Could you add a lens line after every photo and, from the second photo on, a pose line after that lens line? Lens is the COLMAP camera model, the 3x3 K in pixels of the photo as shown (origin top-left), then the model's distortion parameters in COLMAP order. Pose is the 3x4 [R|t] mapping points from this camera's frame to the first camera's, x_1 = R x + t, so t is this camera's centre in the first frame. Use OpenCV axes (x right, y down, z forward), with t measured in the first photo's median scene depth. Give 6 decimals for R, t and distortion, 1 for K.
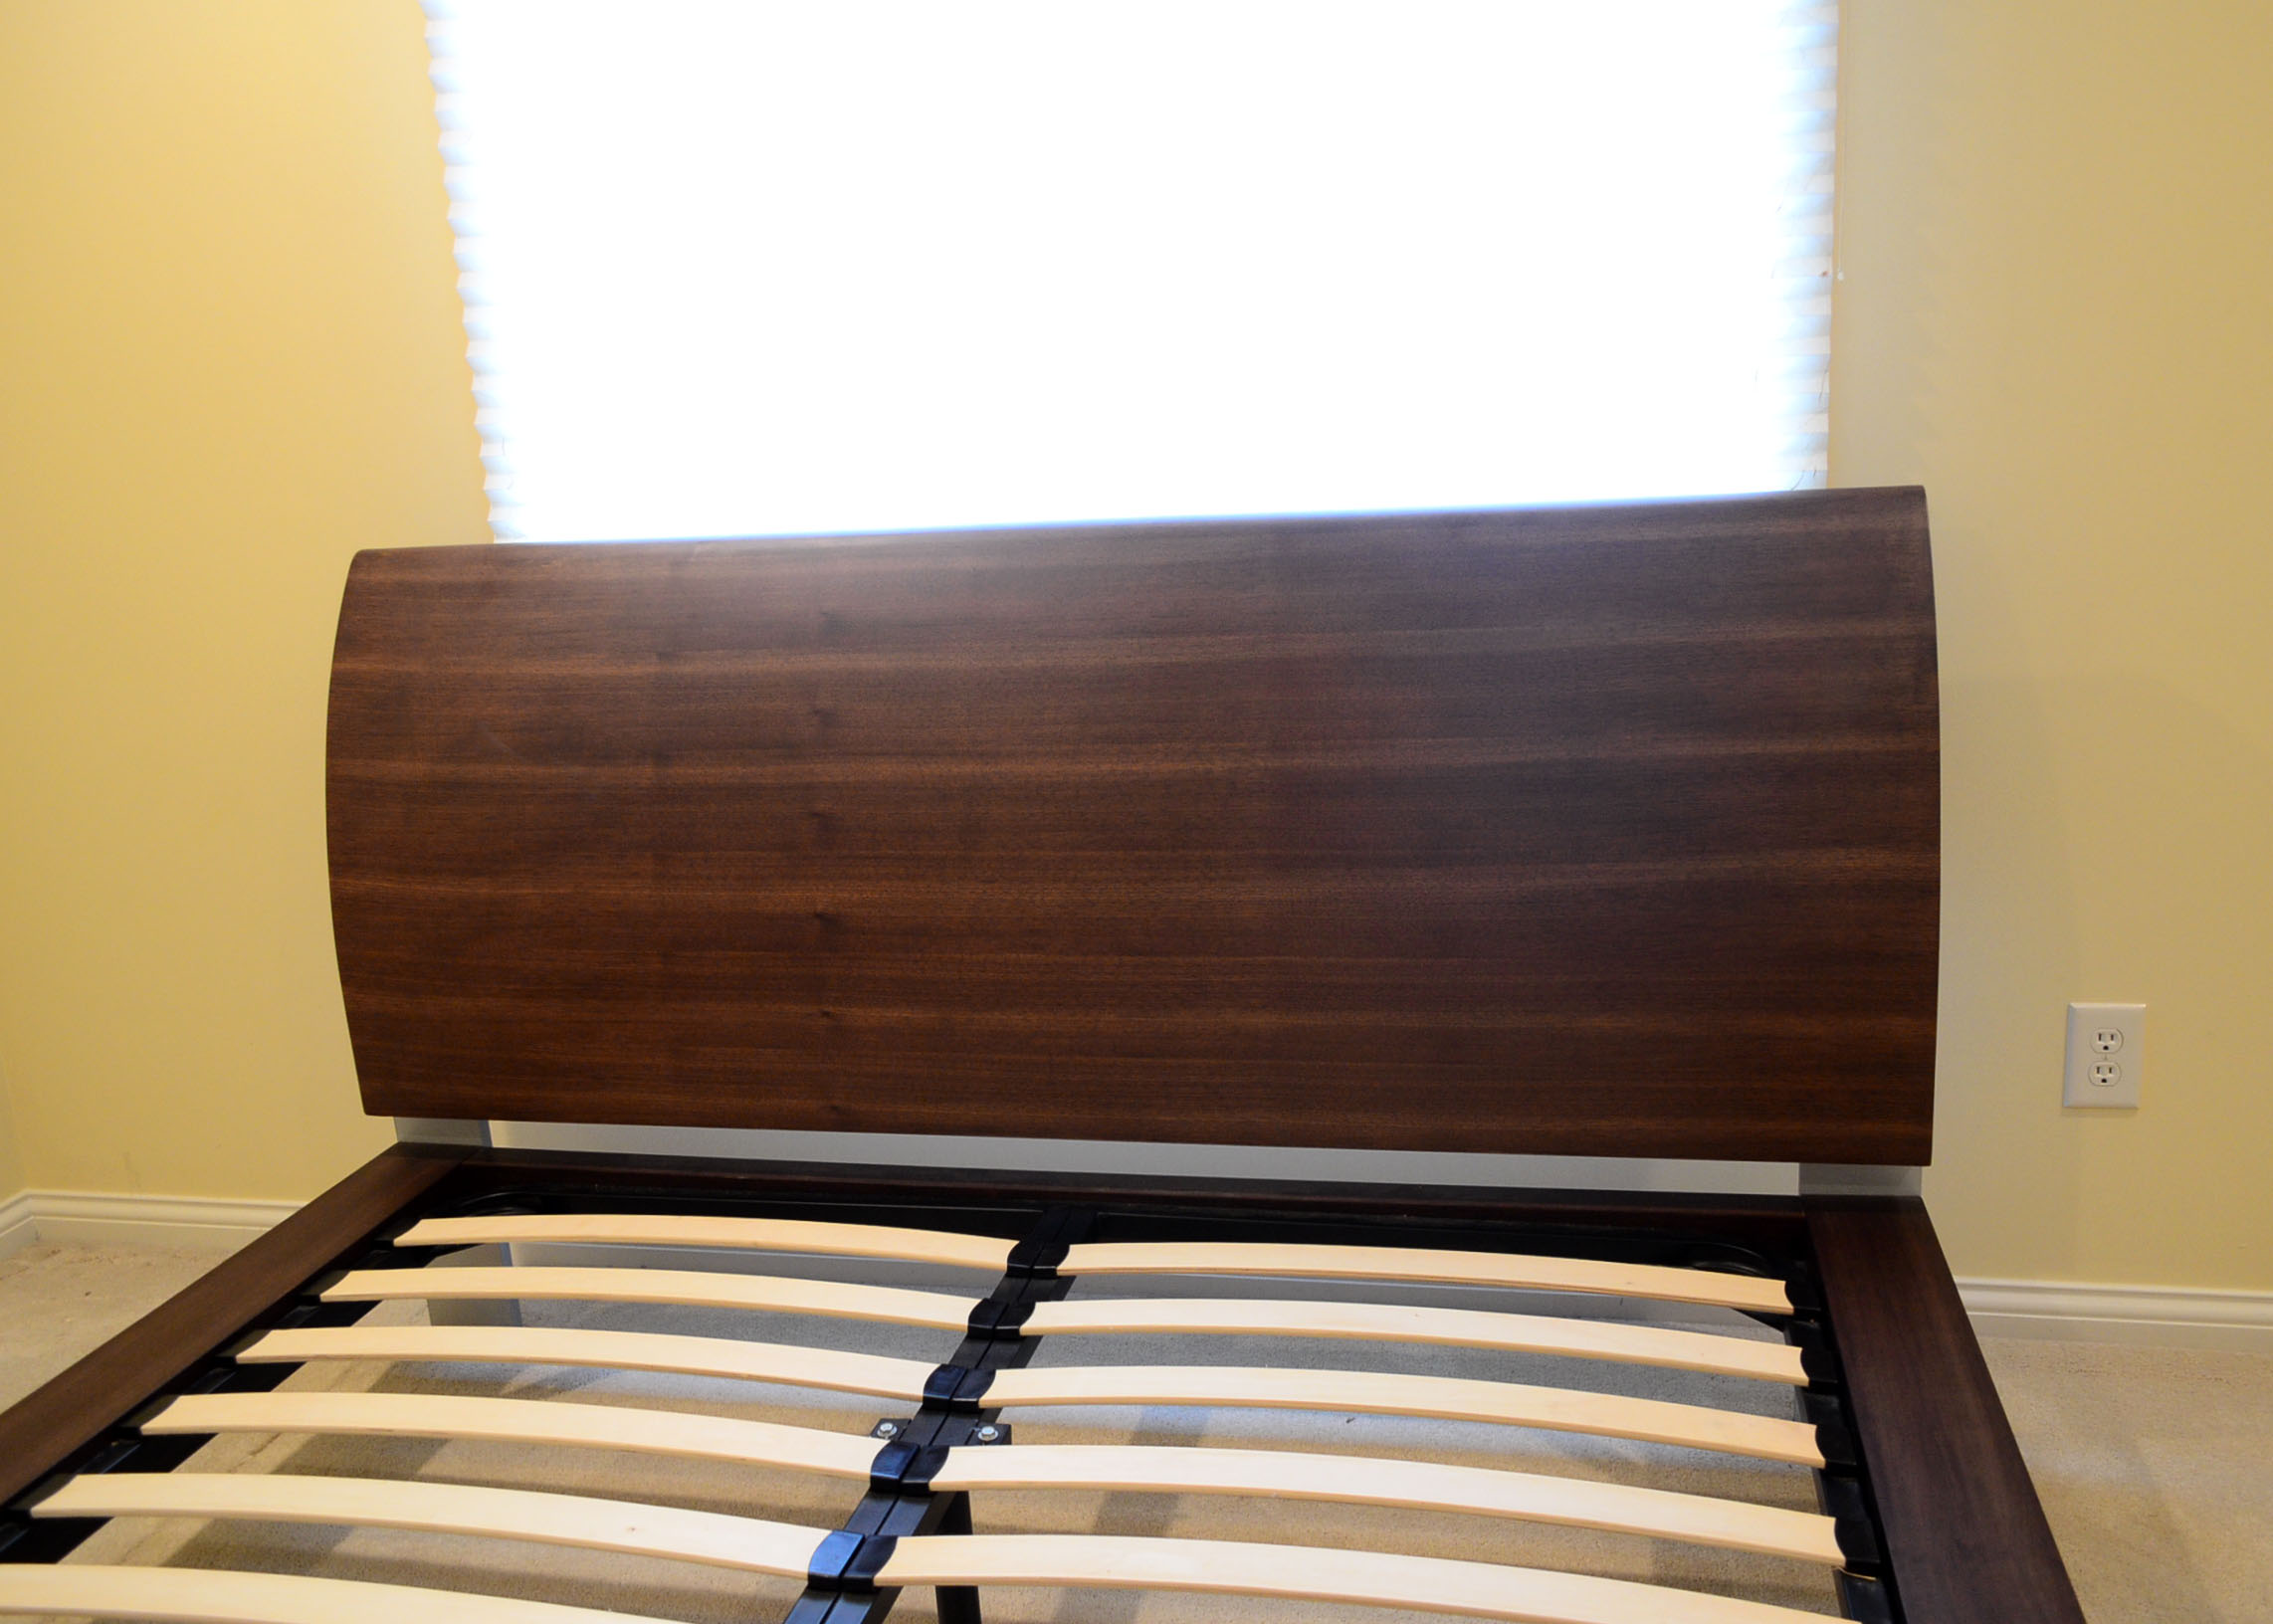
lens RADIAL K [[1906.2, 0, 1096.2], [0, 1906.2, 797.4], [0, 0, 1]] dist [-0.013227, 0.003108]
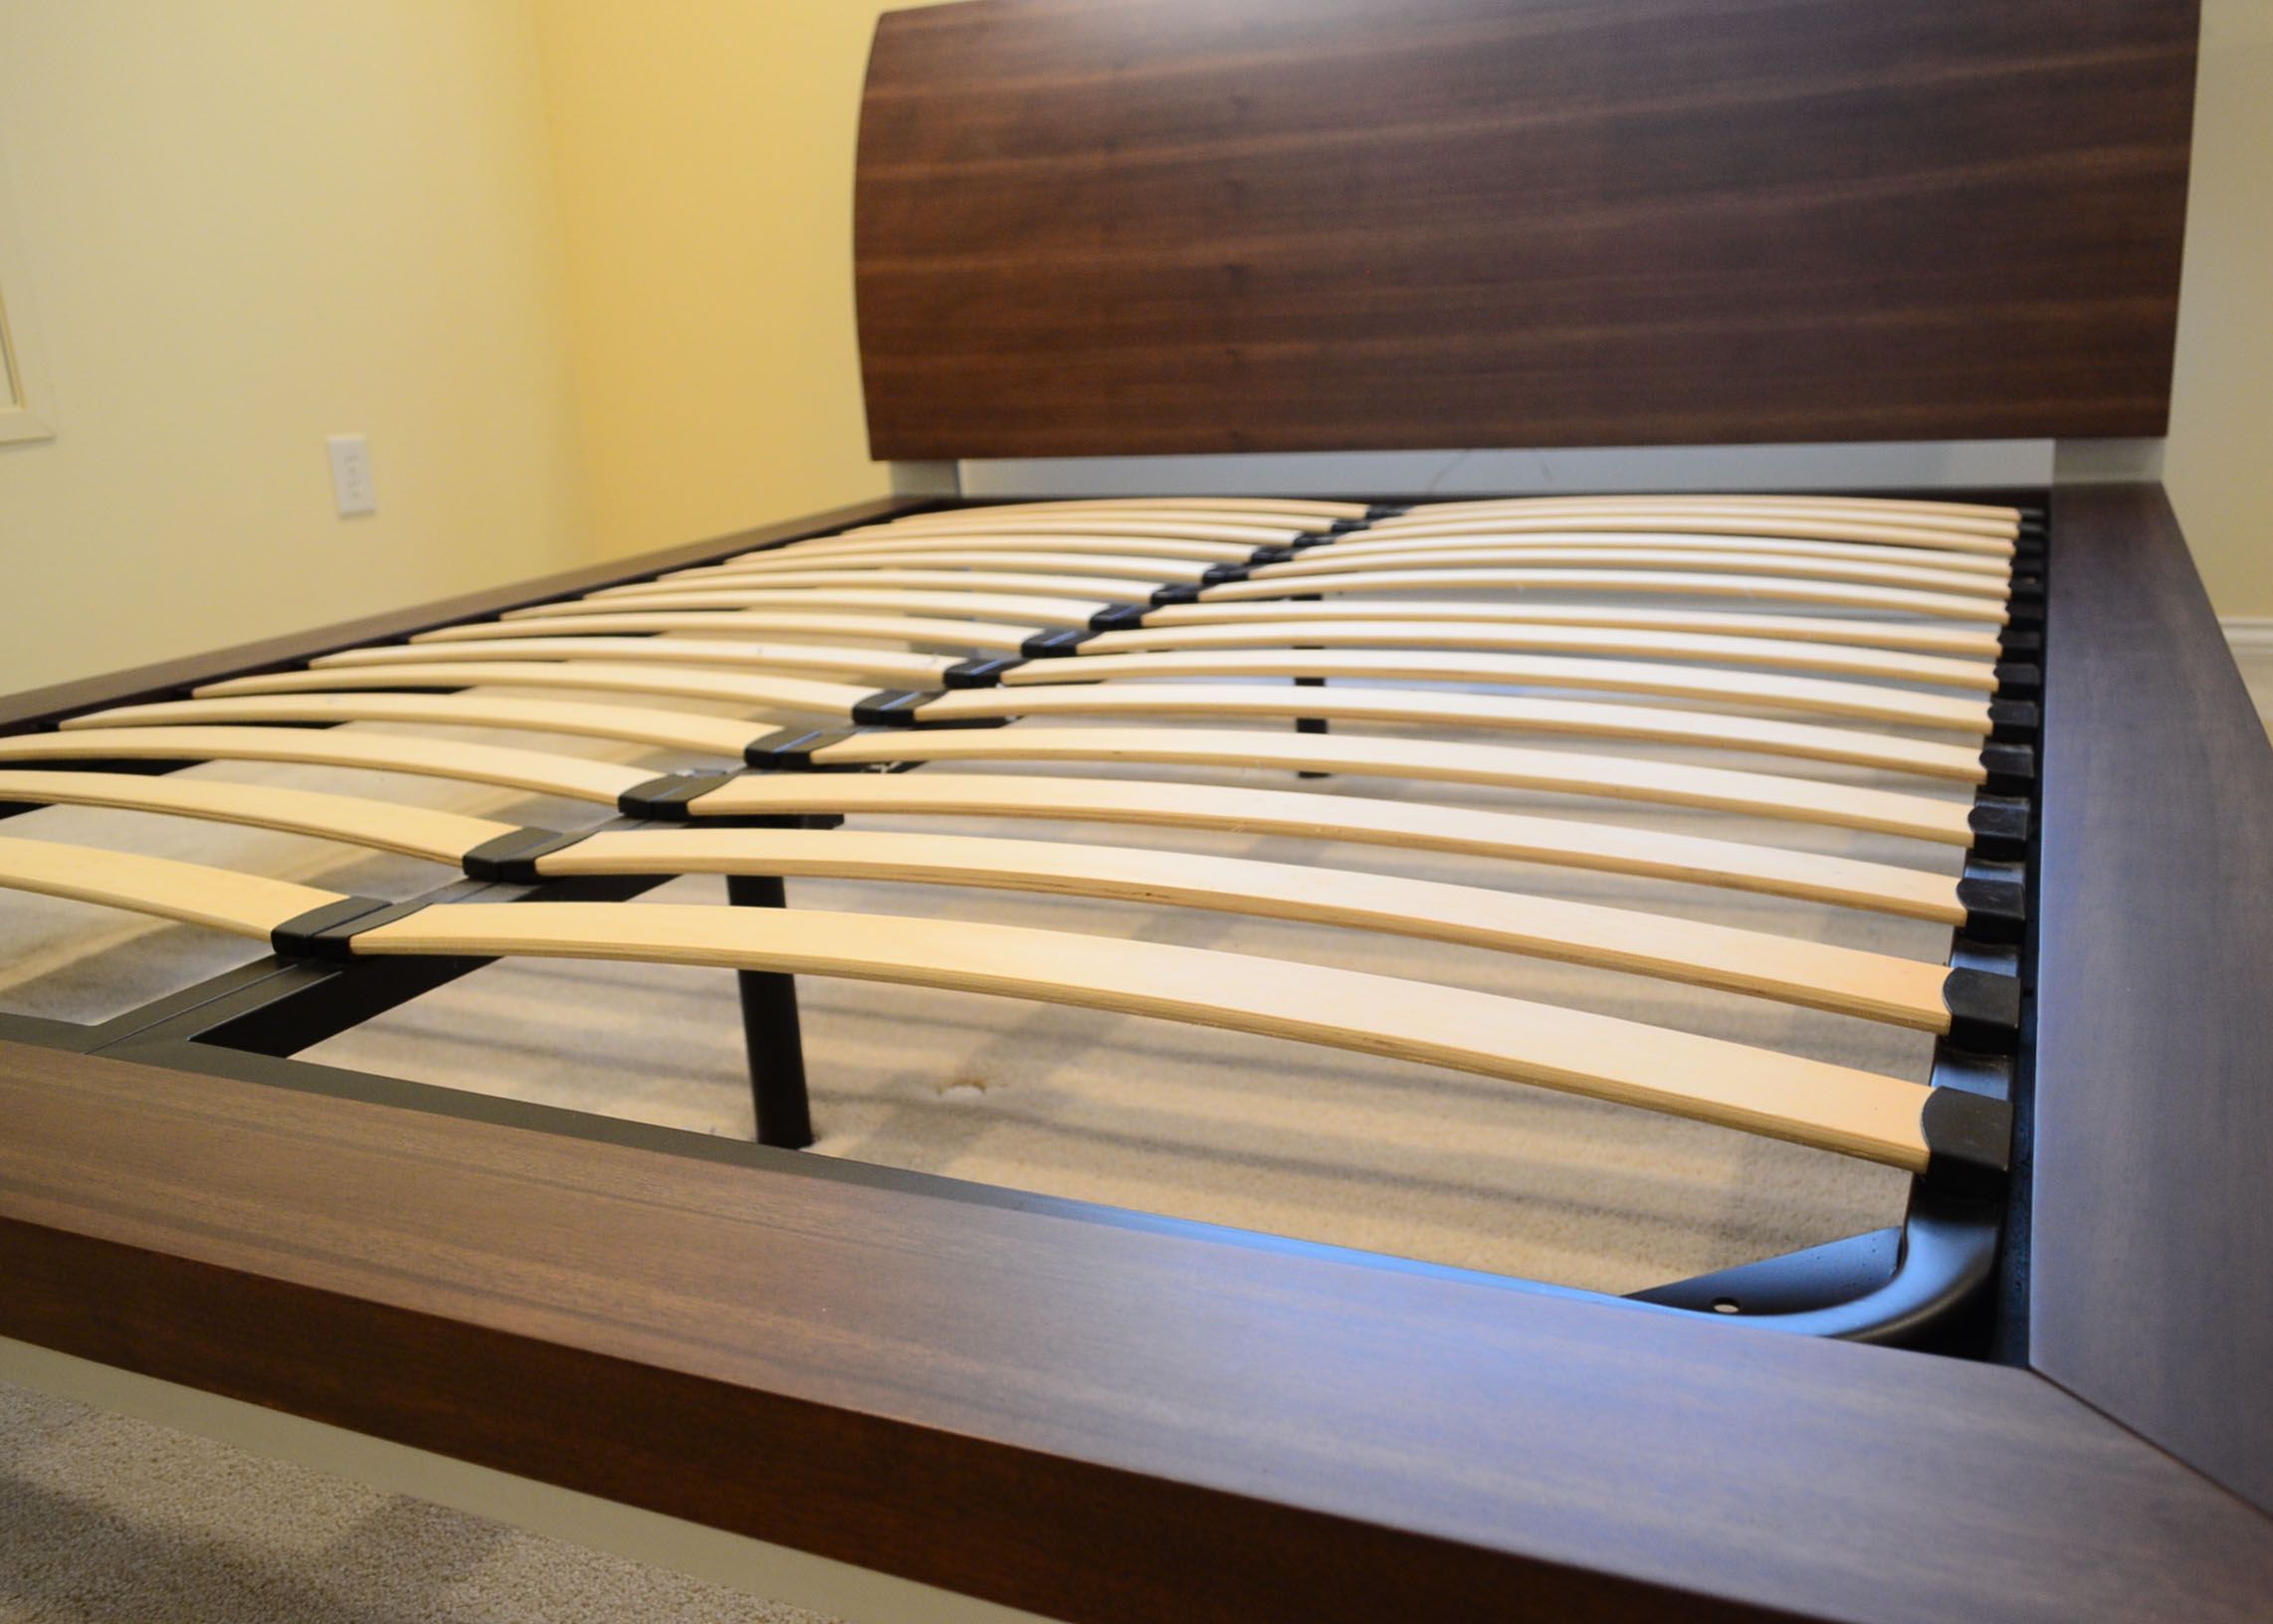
lens RADIAL K [[1906.2, 0, 1133.3], [0, 1906.2, 766.8], [0, 0, 1]] dist [-0.013227, 0.003108]
pose [[0.974600, 0.061015, -0.215482, 0.081135], [-0.048910, 0.996934, 0.061075, 0.317963], [0.218548, -0.048985, 0.974596, -0.235238]]
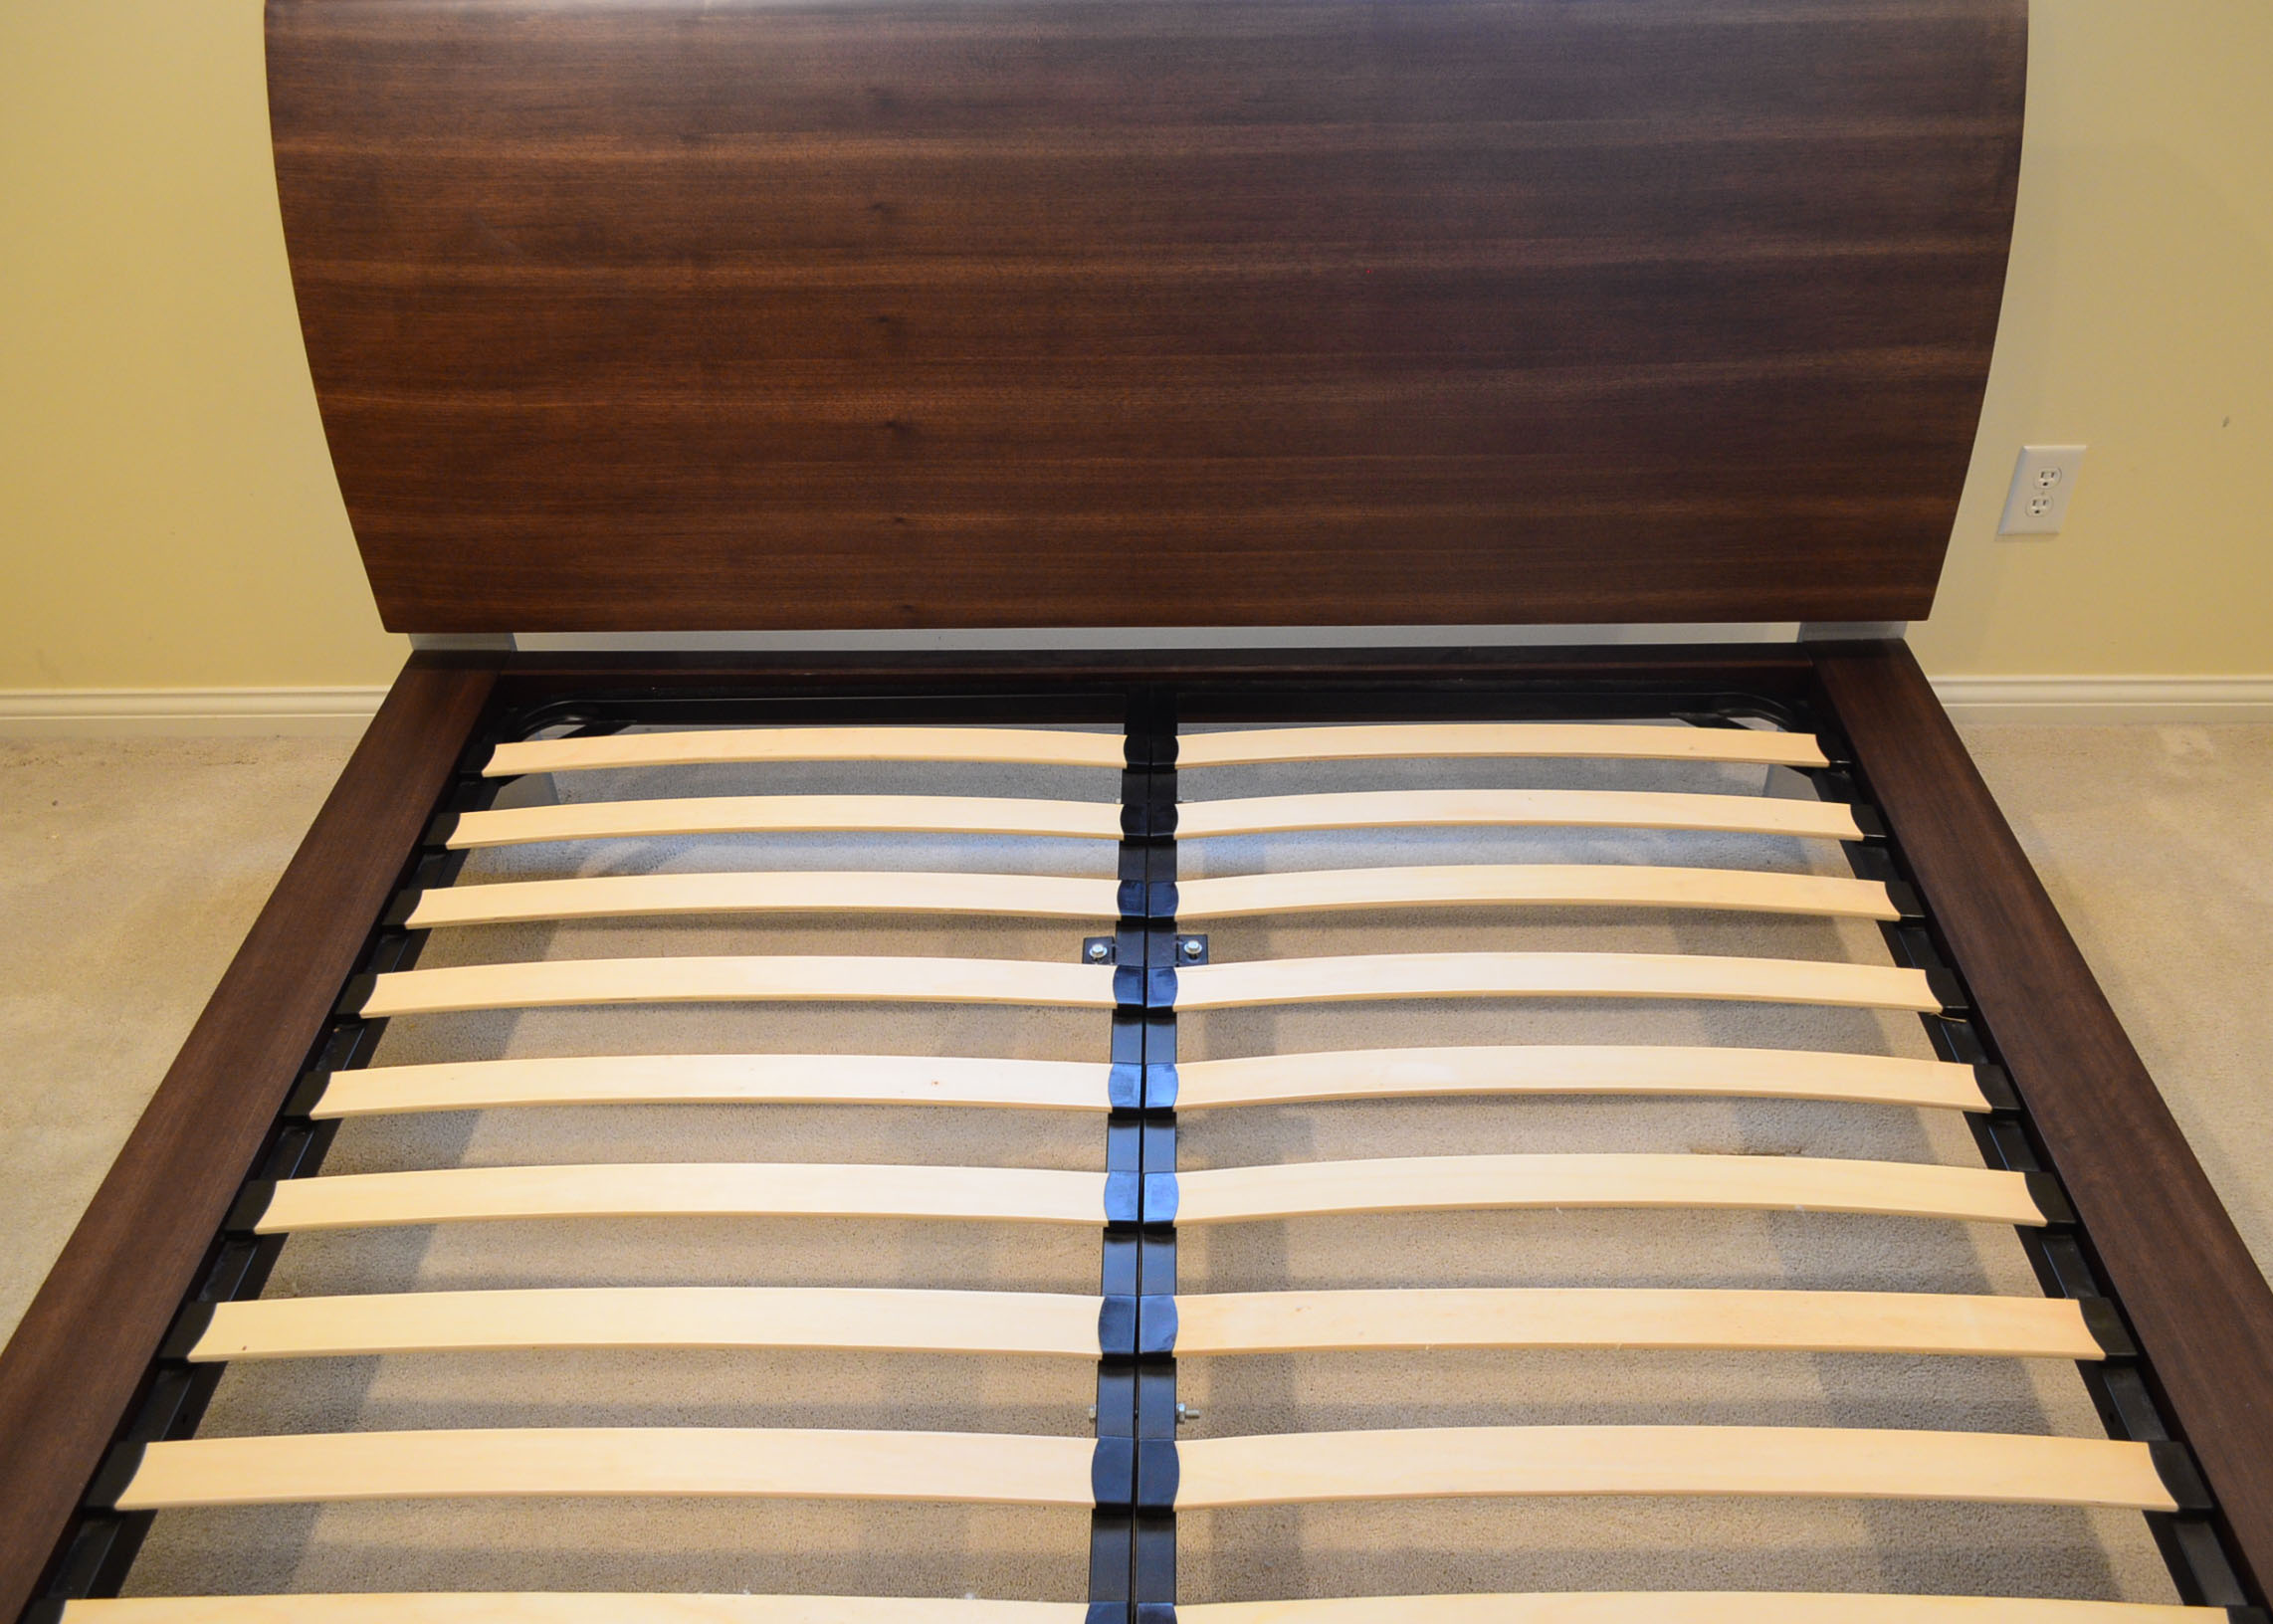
lens RADIAL K [[1906.2, 0, 1119.3], [0, 1906.2, 819.5], [0, 0, 1]] dist [-0.013227, 0.003108]
pose [[0.977853, -0.093138, 0.187425, -0.236754], [0.009865, 0.915038, 0.403247, -0.146725], [-0.209059, -0.392467, 0.895692, 0.026544]]
